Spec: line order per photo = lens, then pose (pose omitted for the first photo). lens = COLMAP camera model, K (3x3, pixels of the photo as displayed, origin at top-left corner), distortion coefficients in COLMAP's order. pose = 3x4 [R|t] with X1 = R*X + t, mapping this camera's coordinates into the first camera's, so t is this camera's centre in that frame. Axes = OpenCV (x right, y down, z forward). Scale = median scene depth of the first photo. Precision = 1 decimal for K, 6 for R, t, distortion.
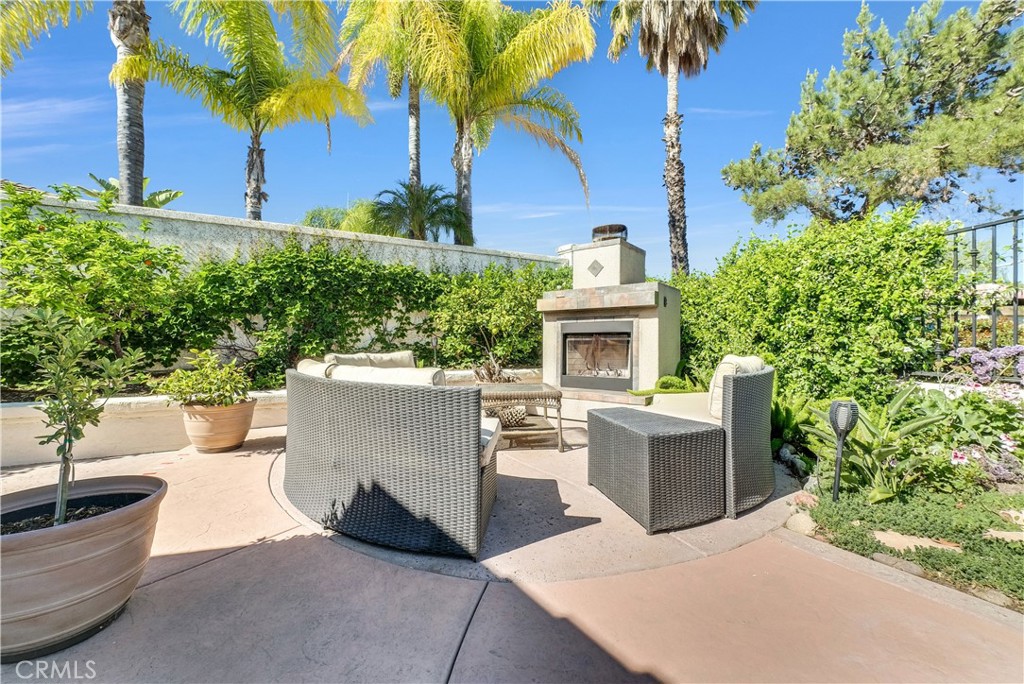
lens RADIAL K [[418.9, 0, 511.4], [0, 418.9, 340.8], [0, 0, 1]] dist [-0.000410, -0.000042]
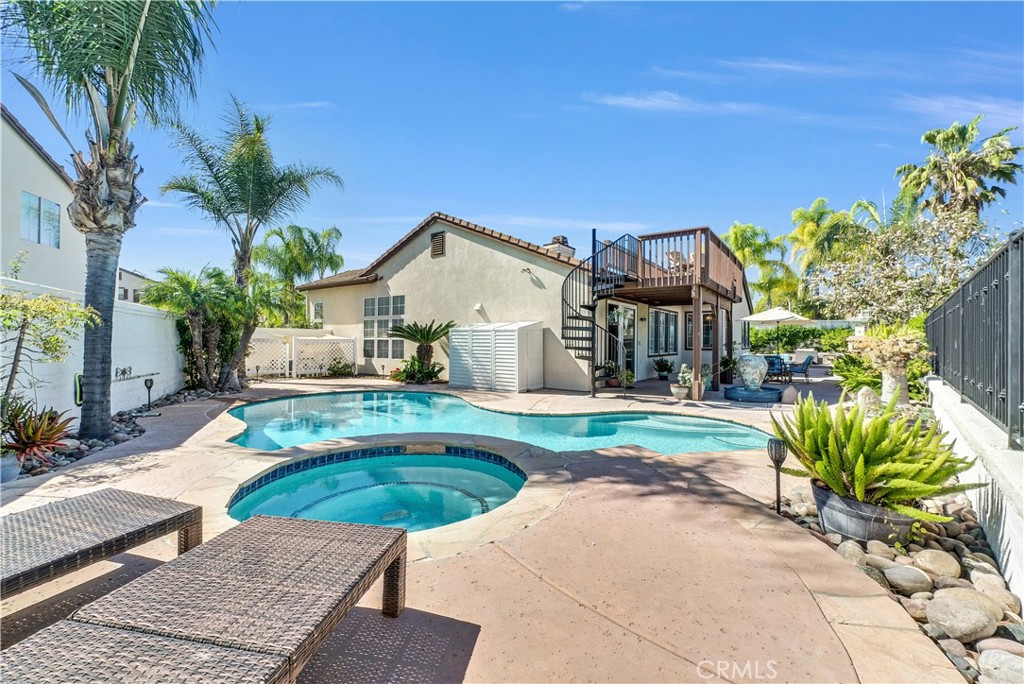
lens RADIAL K [[418.9, 0, 510.8], [0, 418.9, 339.2], [0, 0, 1]] dist [-0.000410, -0.000042]
pose [[0.646817, -0.001274, -0.762644, 0.981236], [0.000709, 0.999999, -0.001069, -0.066838], [0.762645, 0.000150, 0.646818, -3.981067]]
